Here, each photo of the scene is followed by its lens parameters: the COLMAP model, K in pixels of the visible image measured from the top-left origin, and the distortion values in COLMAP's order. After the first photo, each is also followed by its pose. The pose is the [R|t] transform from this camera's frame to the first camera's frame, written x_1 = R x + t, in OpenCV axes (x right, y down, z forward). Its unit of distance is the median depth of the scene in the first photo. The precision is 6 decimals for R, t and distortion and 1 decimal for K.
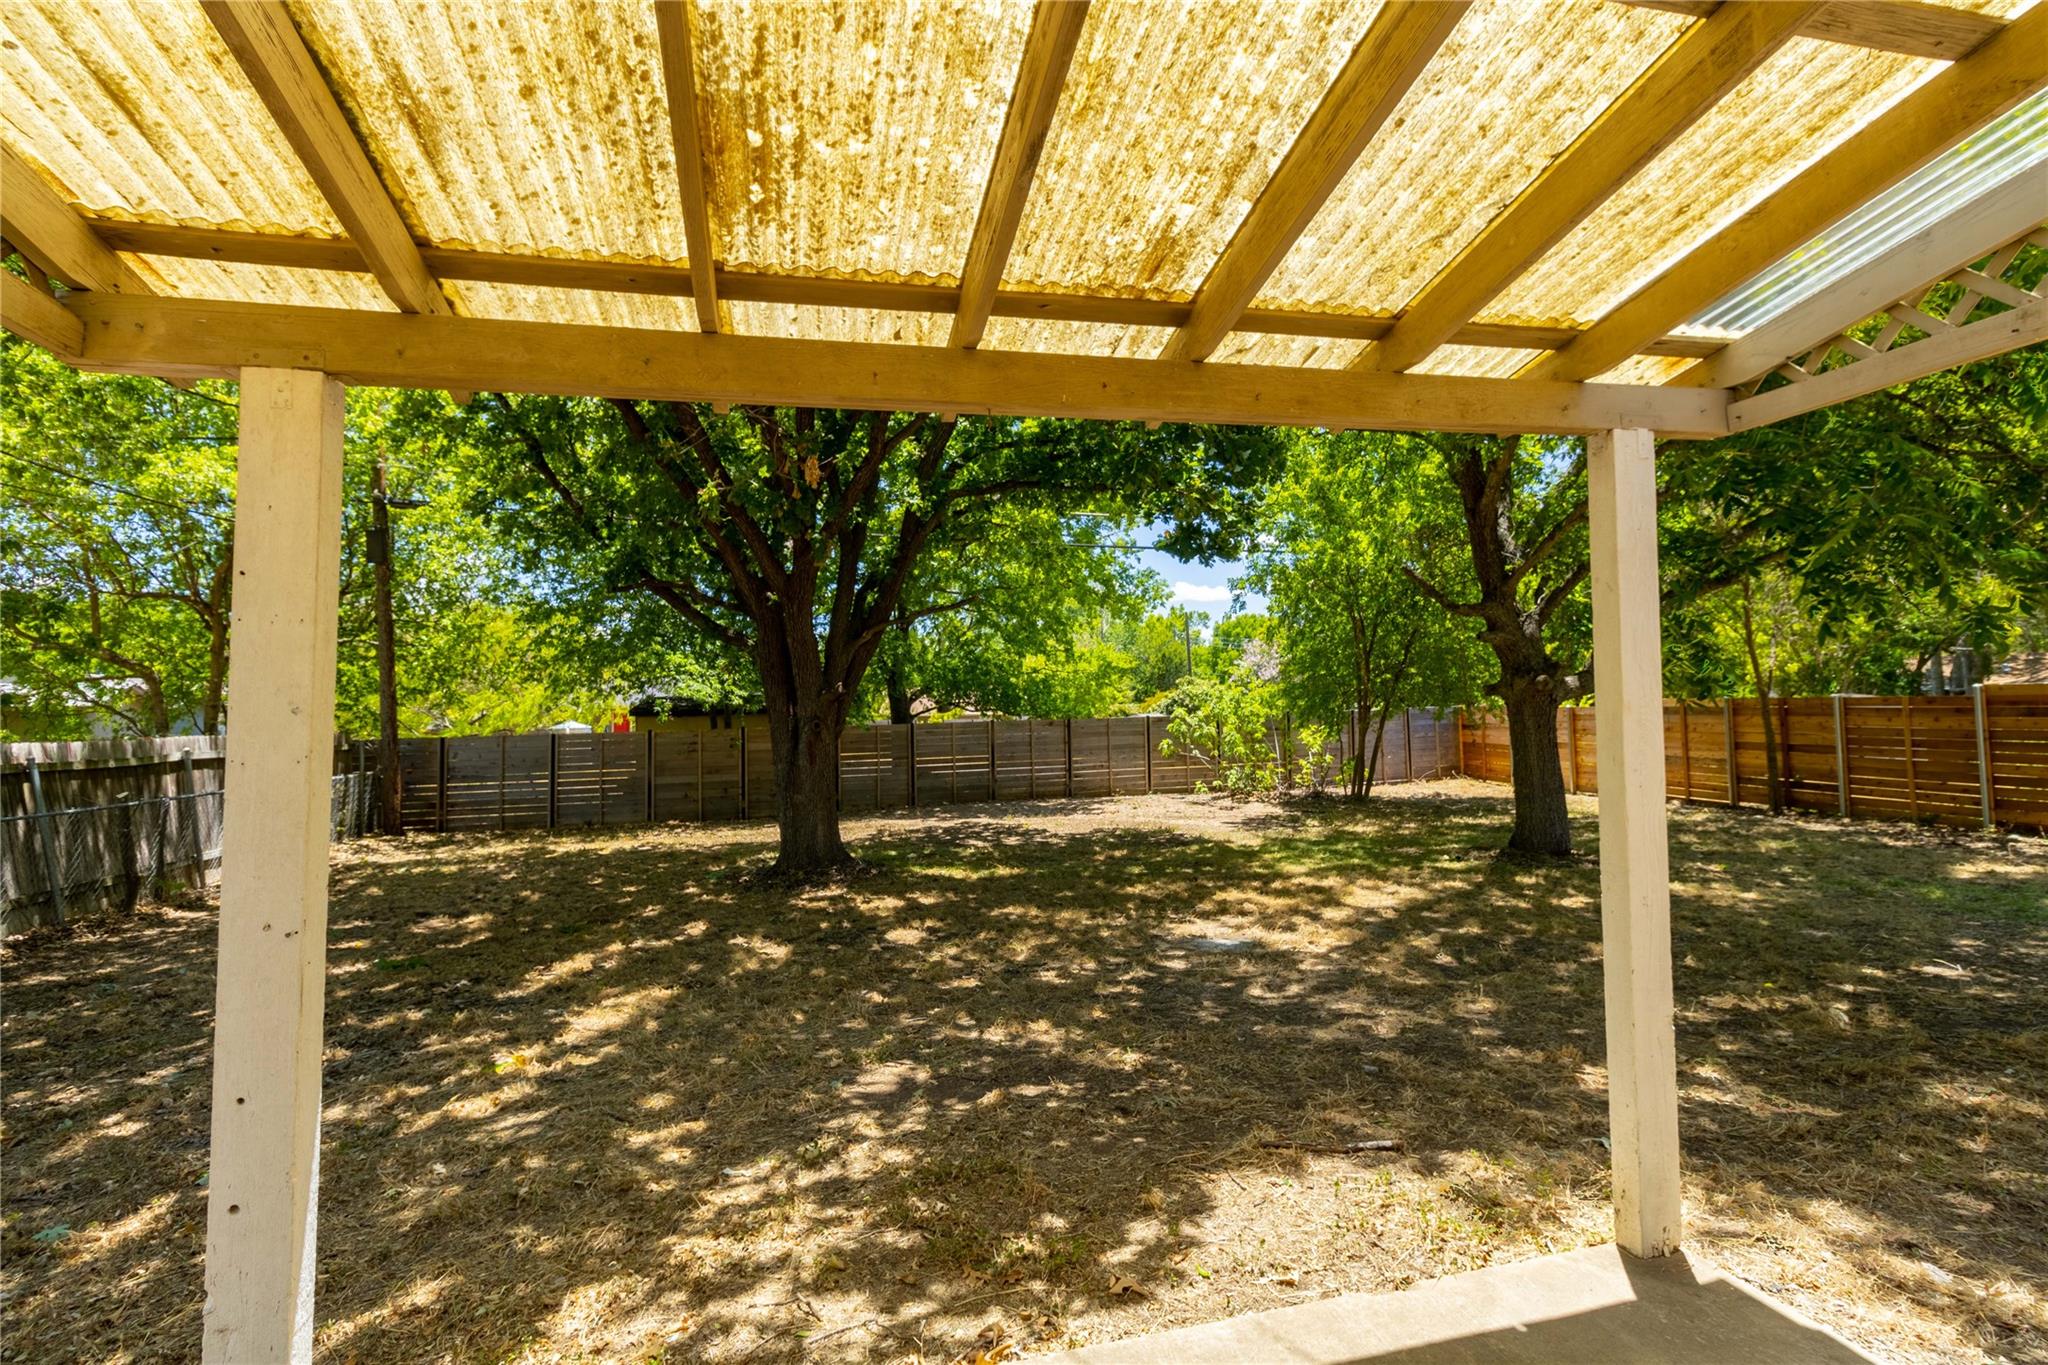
lens RADIAL K [[947.5, 0, 1024.0], [0, 947.5, 682.5], [0, 0, 1]] dist [0.003389, 0.000188]
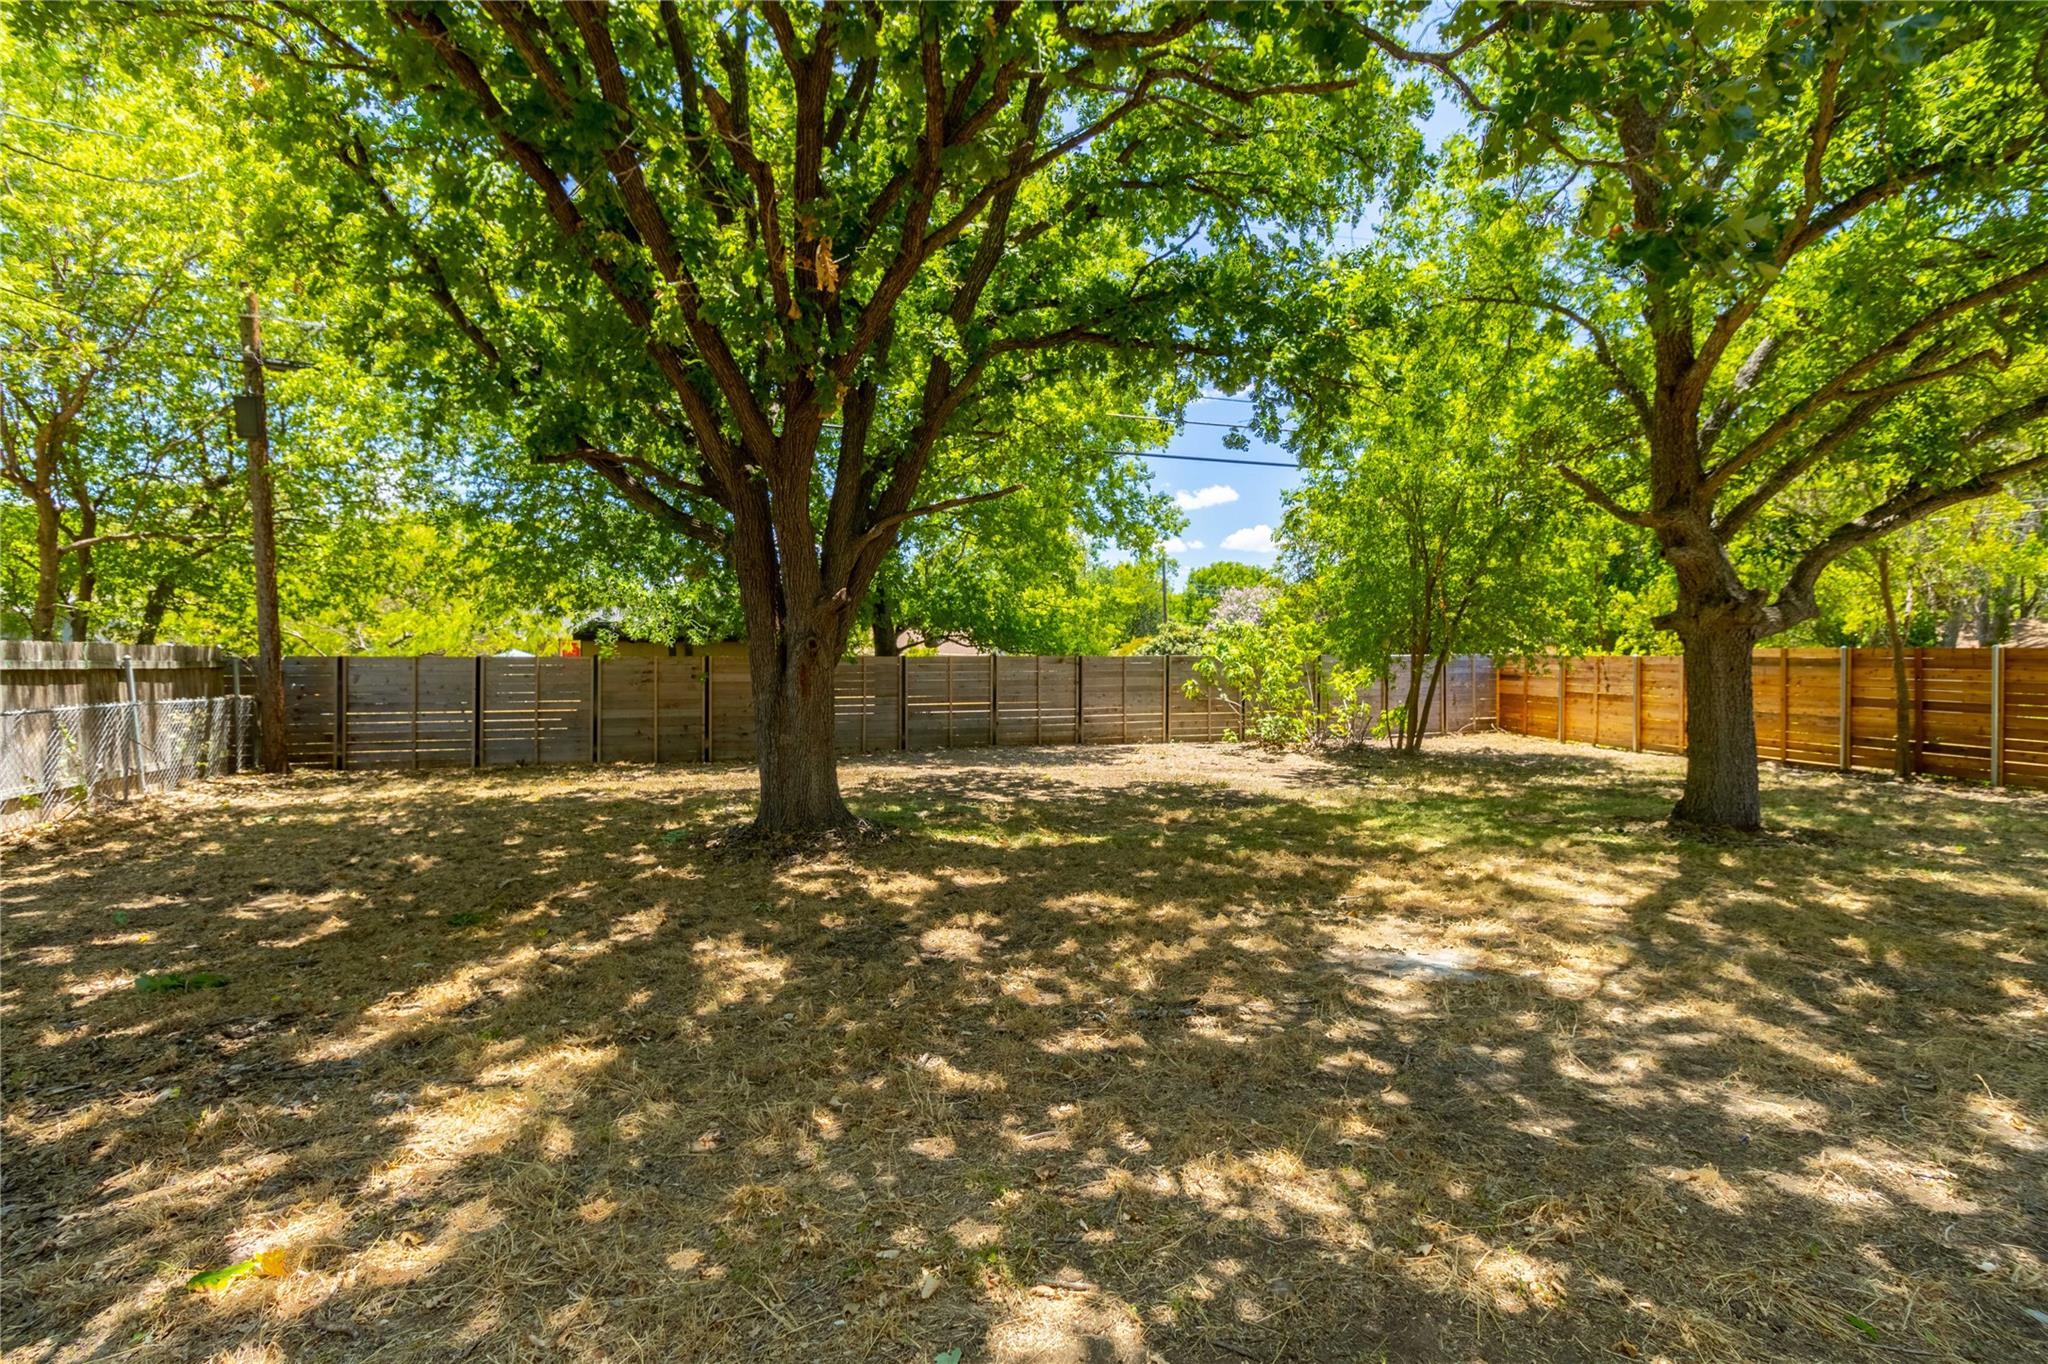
lens RADIAL K [[890.0, 0, 1024.0], [0, 890.0, 682.0], [0, 0, 1]] dist [0.000793, 0.000238]
pose [[0.997643, 0.025290, 0.063781, -0.089194], [-0.028693, 0.998181, 0.053027, 0.030942], [-0.062324, -0.054732, 0.996554, 0.264677]]
